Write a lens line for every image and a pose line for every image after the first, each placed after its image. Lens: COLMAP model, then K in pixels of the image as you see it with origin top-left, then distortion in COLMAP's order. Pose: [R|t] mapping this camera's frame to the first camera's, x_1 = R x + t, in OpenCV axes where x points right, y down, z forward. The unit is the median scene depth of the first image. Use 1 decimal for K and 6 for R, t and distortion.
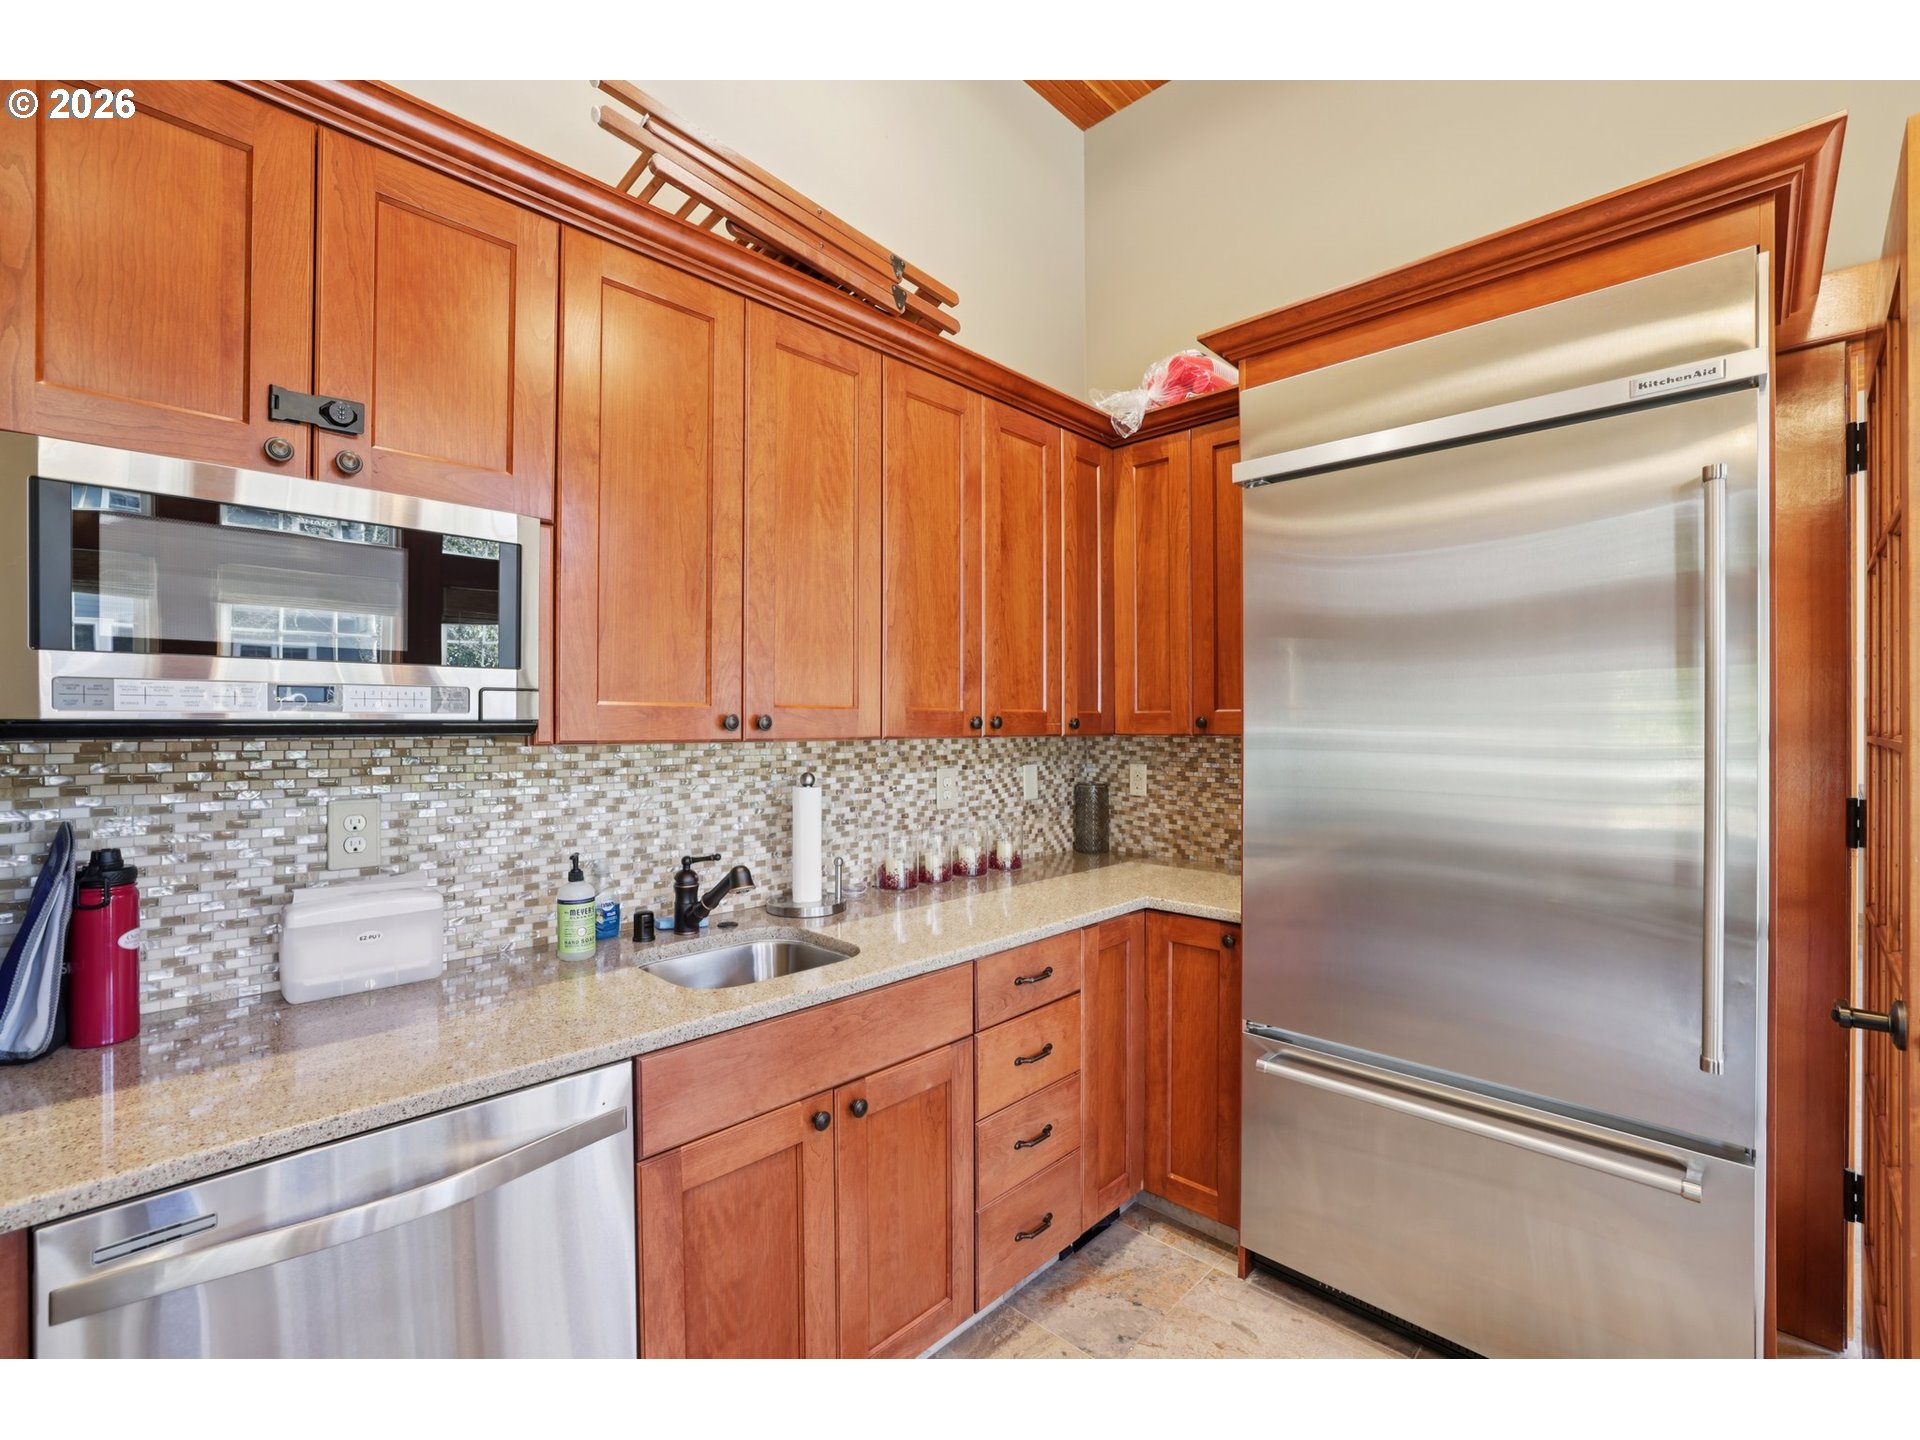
lens RADIAL K [[833.5, 0, 962.1], [0, 833.5, 721.3], [0, 0, 1]] dist [-0.000460, -0.000004]
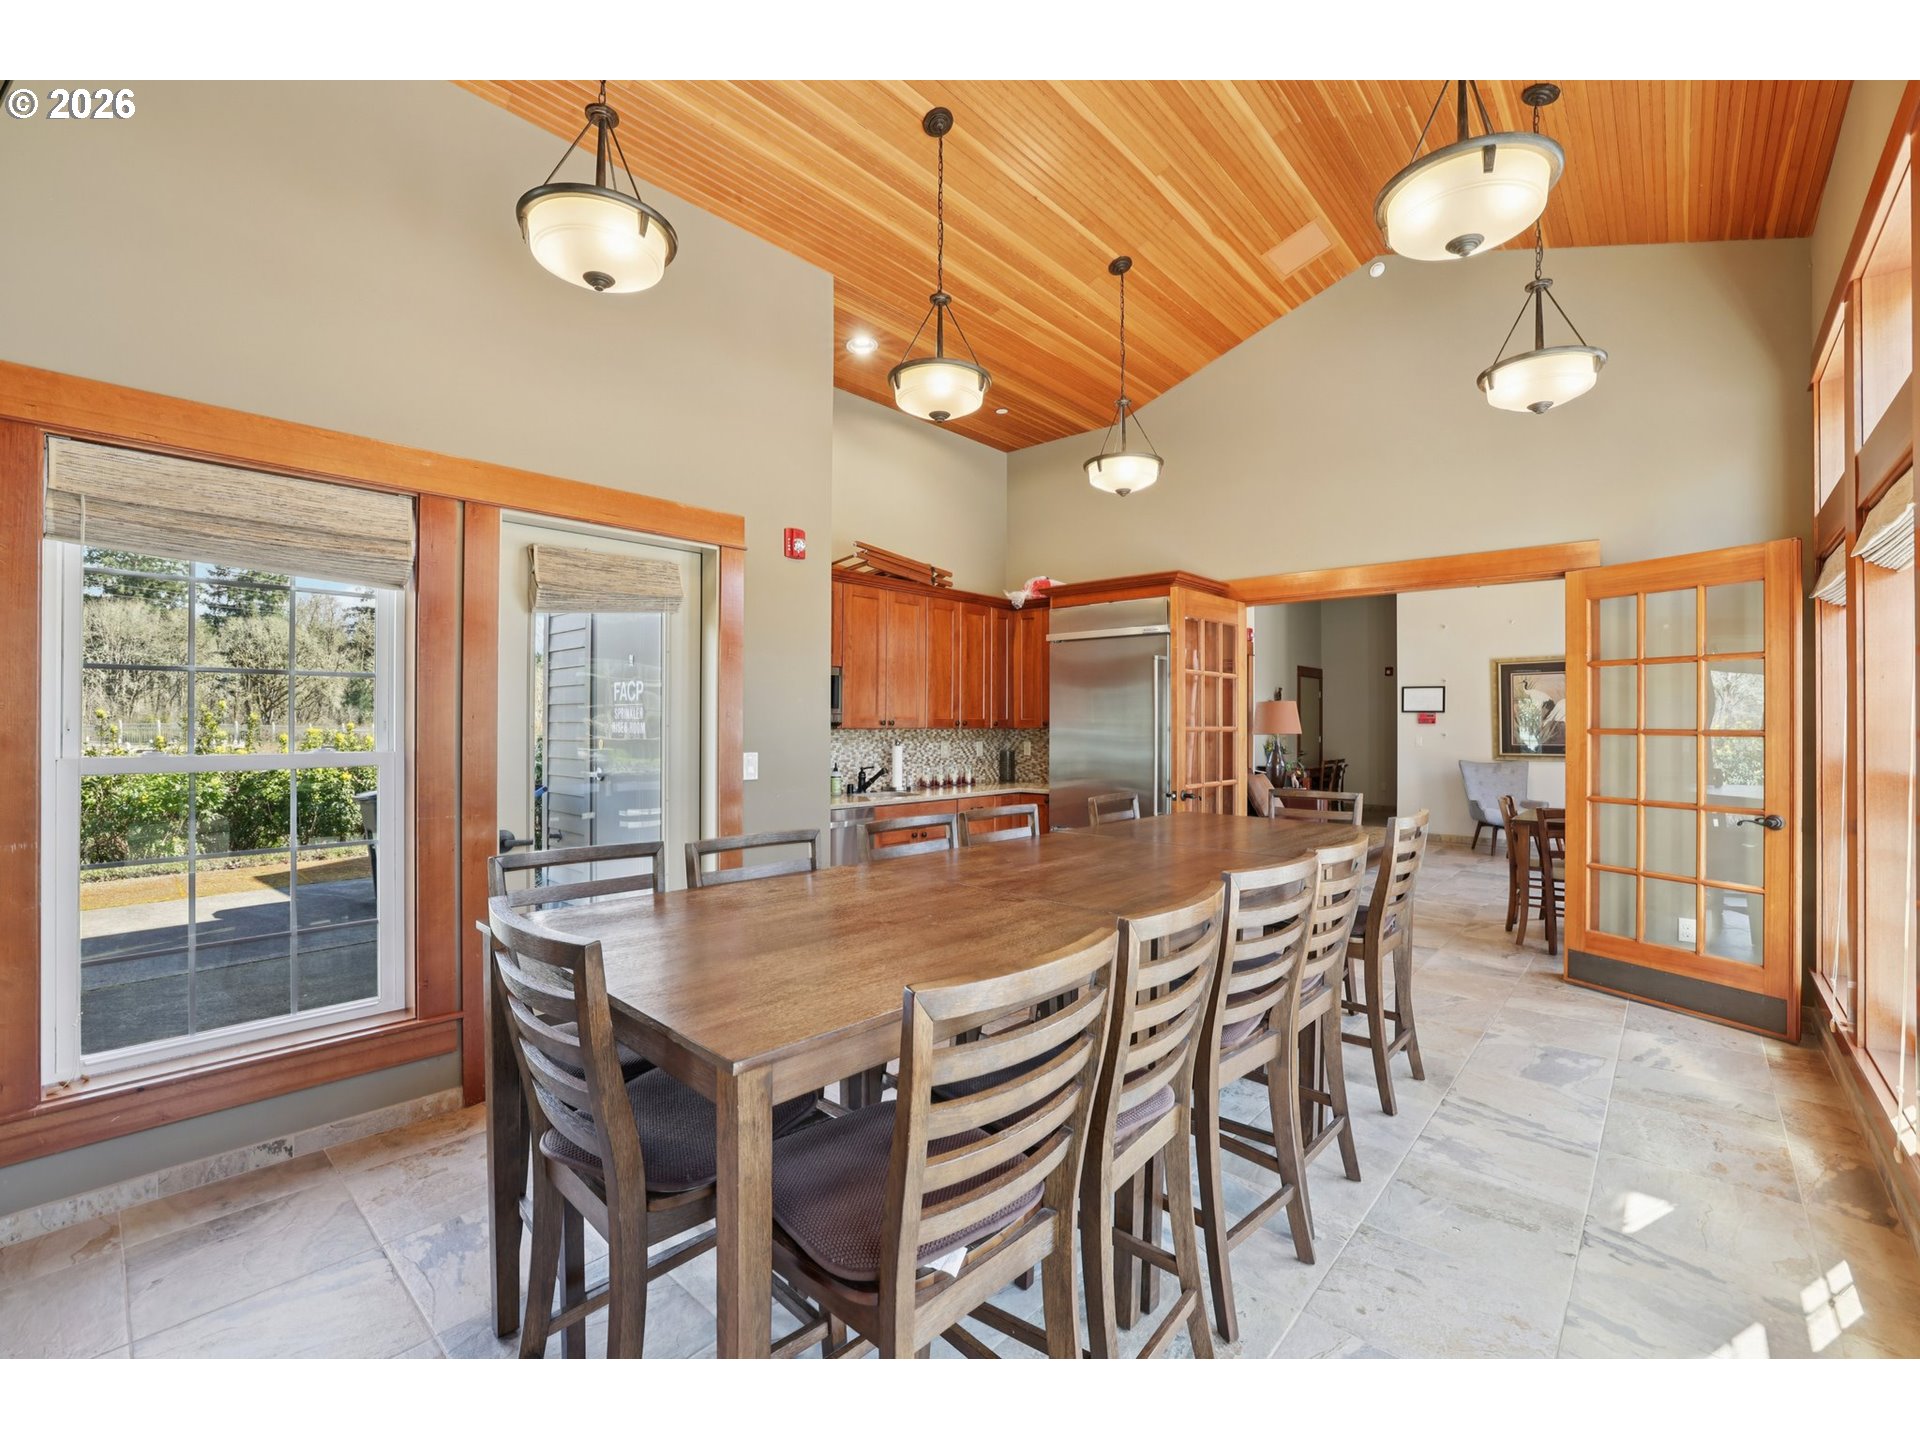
lens RADIAL K [[812.5, 0, 960.2], [0, 812.5, 717.8], [0, 0, 1]] dist [-0.001231, -0.000101]
pose [[0.999376, 0.005363, 0.034901, -0.059836], [-0.005272, 0.999982, -0.002688, -0.008165], [-0.034915, 0.002503, 0.999387, -1.468899]]
